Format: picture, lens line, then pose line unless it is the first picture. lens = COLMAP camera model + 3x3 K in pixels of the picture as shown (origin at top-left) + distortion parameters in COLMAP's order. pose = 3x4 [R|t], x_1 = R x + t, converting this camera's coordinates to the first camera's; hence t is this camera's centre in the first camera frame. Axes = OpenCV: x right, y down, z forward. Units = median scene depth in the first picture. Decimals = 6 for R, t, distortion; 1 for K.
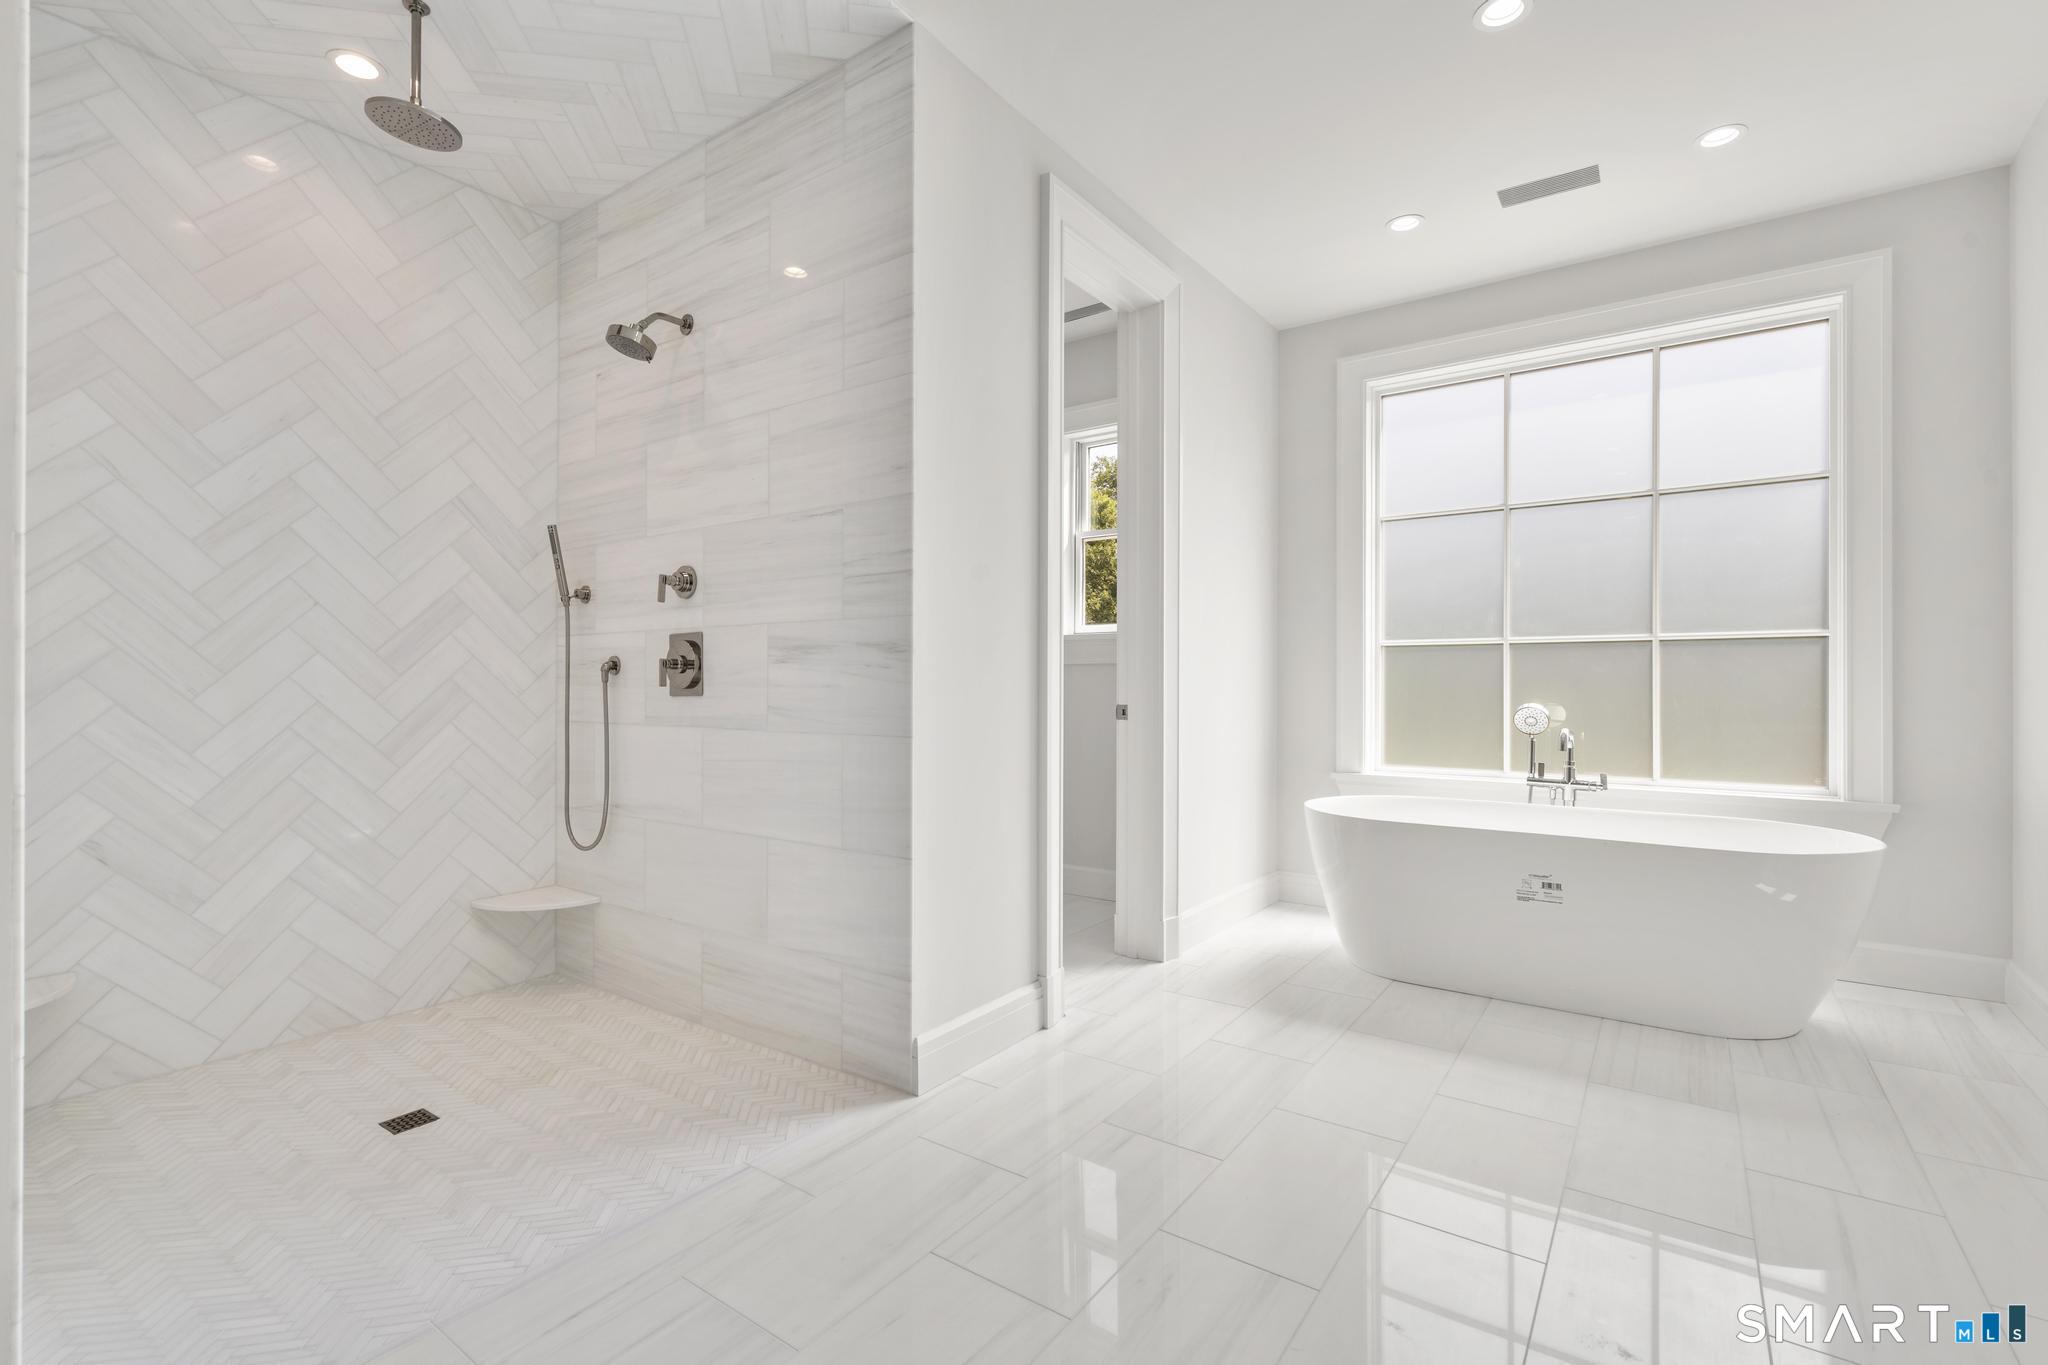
lens RADIAL K [[922.0, 0, 1025.3], [0, 922.0, 680.2], [0, 0, 1]] dist [-0.001170, 0.000770]
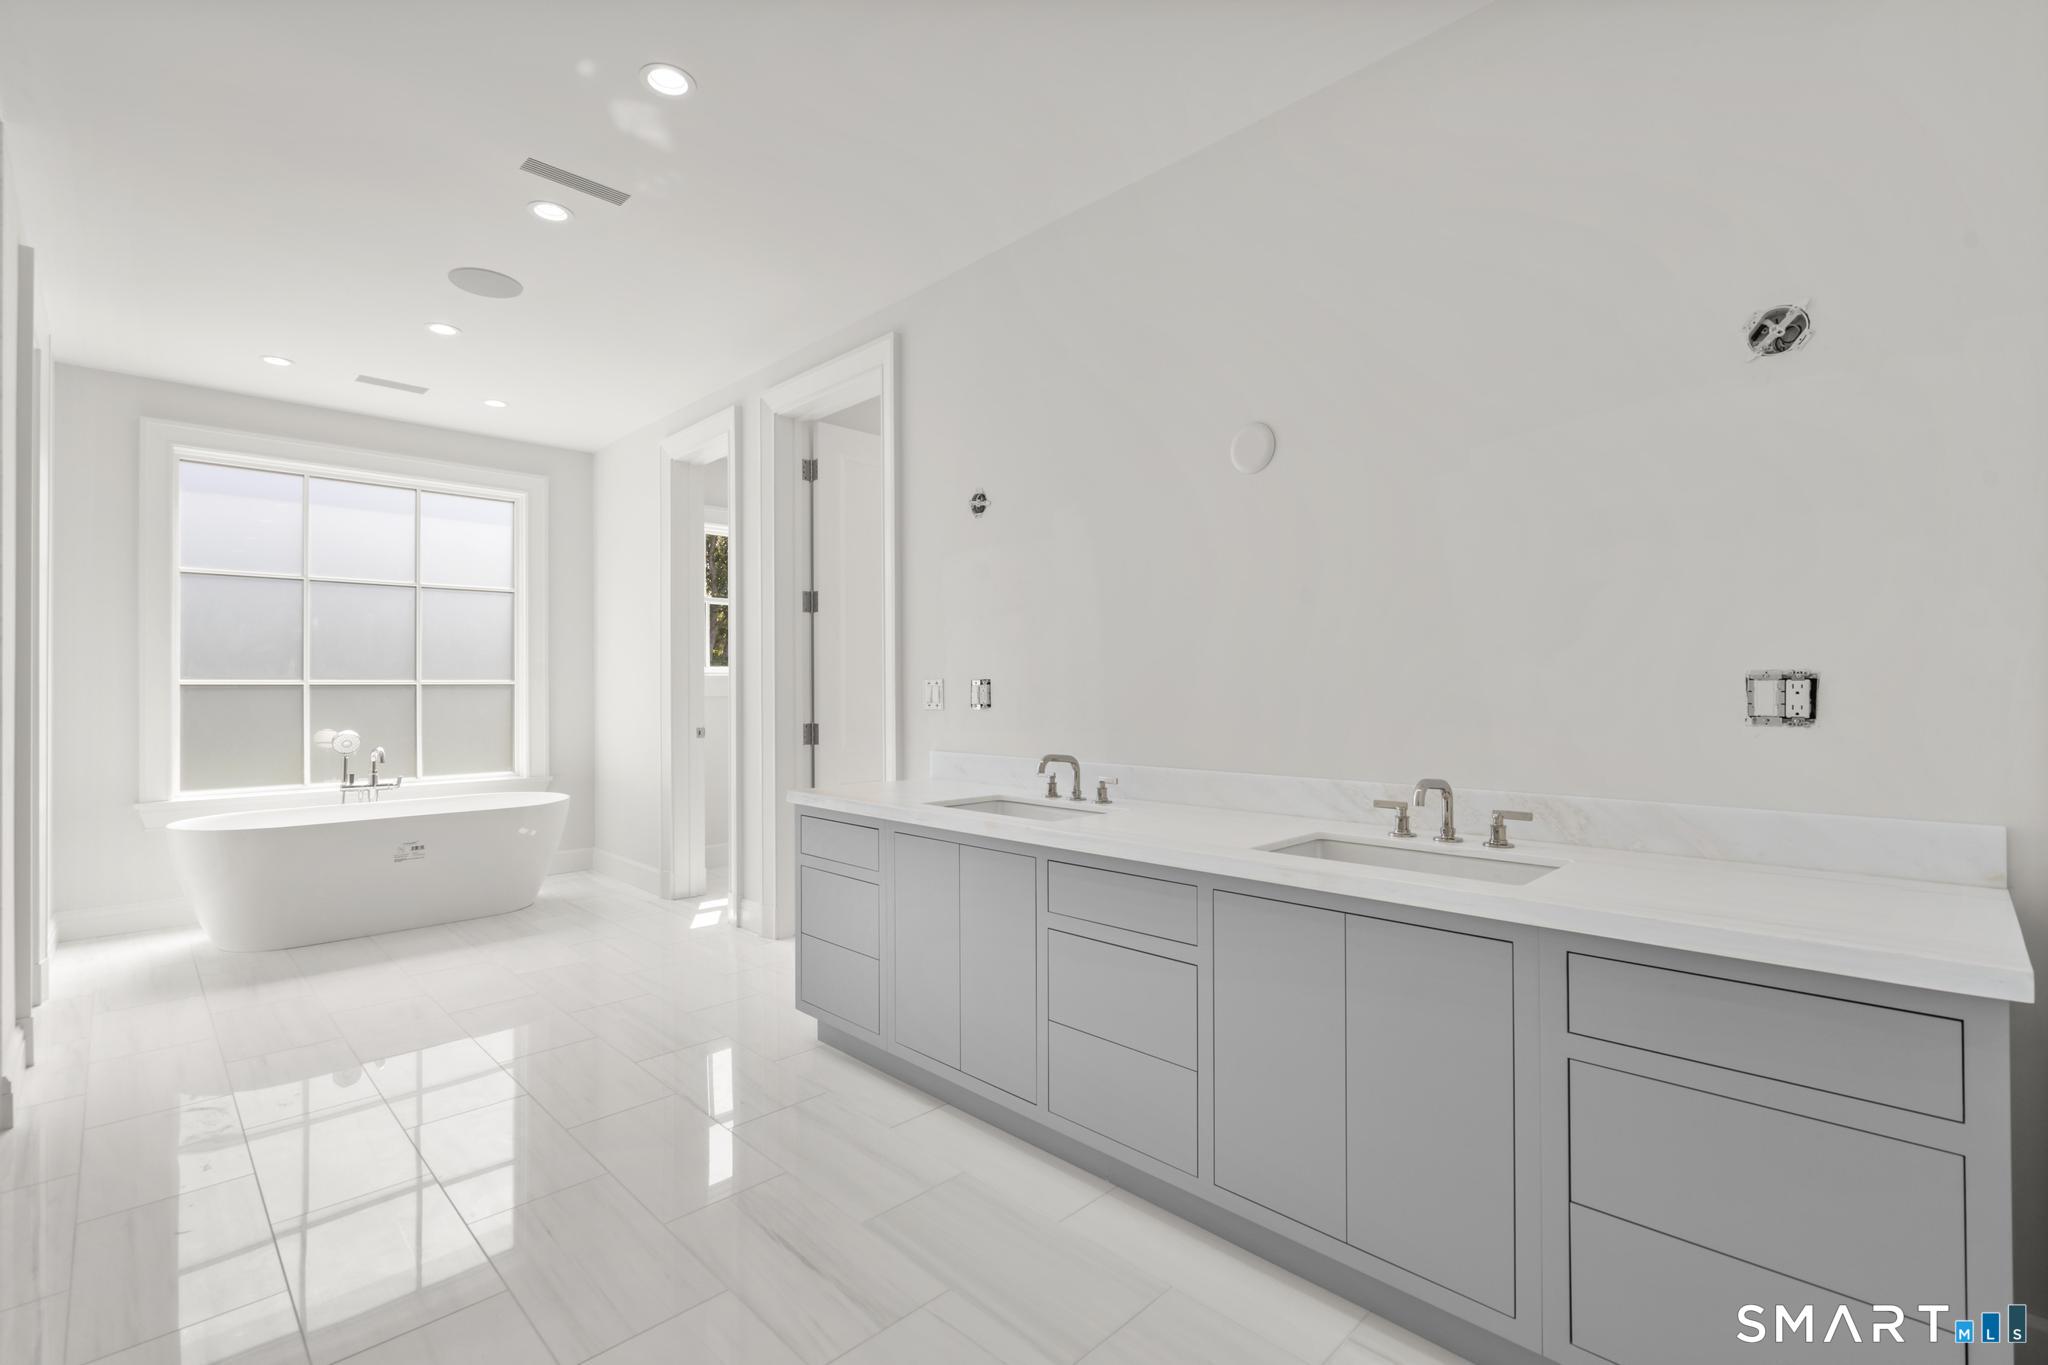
lens RADIAL K [[907.5, 0, 1004.7], [0, 907.5, 684.0], [0, 0, 1]] dist [-0.000340, 0.000118]
pose [[0.185582, 0.003848, 0.982621, -0.598776], [0.002563, 0.999987, -0.004400, -0.036310], [-0.982625, 0.003335, 0.185569, -0.211904]]
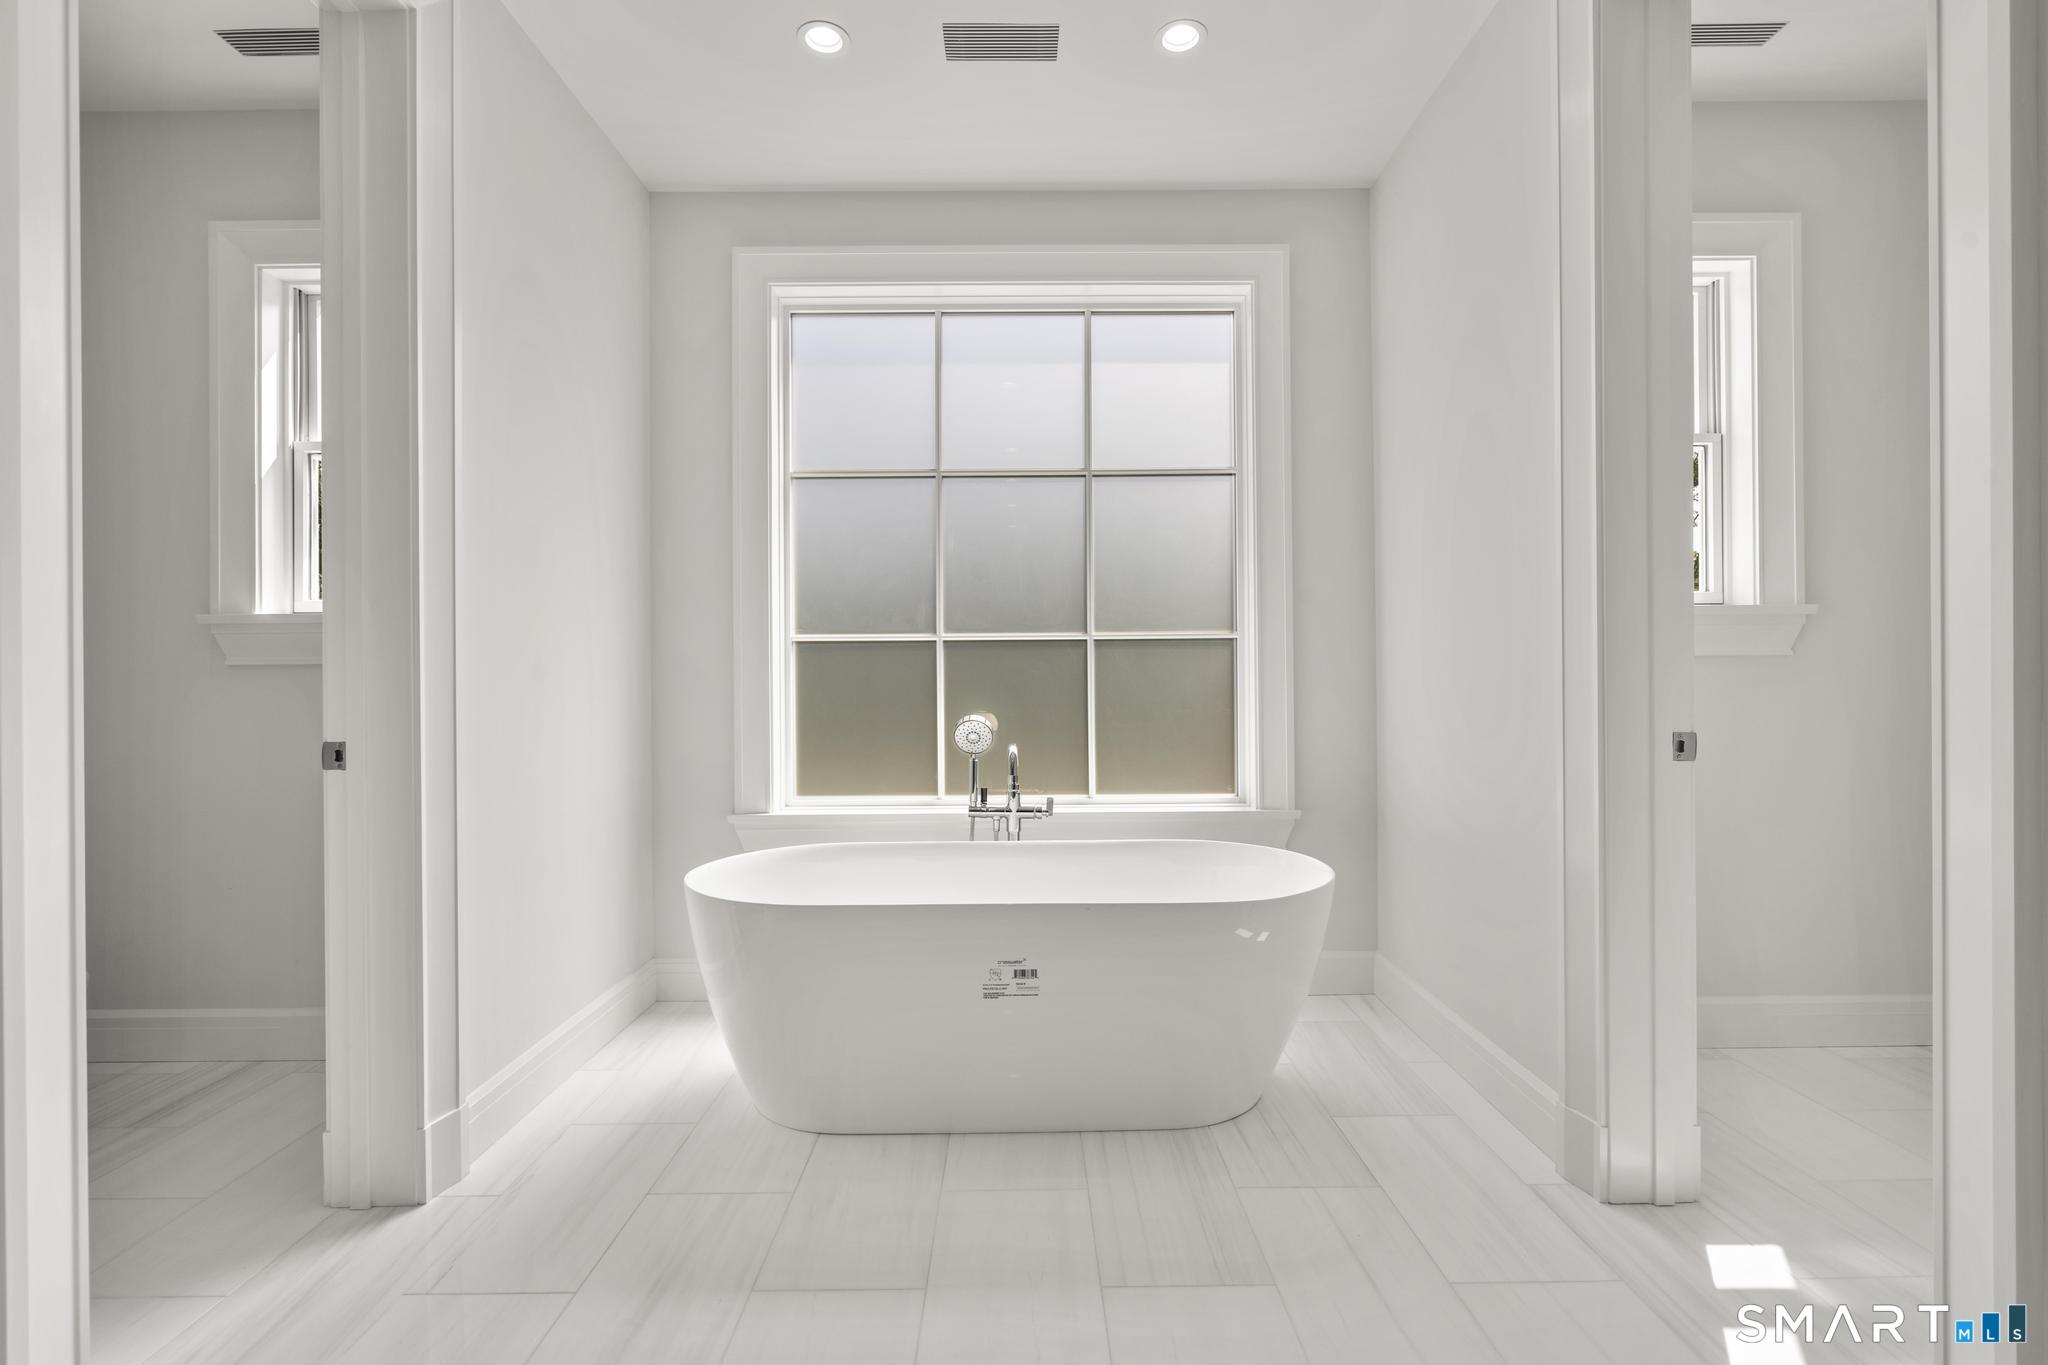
lens RADIAL K [[922.0, 0, 1025.3], [0, 922.0, 680.2], [0, 0, 1]] dist [-0.001170, 0.000770]
pose [[0.811985, -0.007558, 0.583629, 0.116022], [0.006550, 0.999971, 0.003838, -0.008668], [-0.583642, 0.000706, 0.812011, 0.321030]]
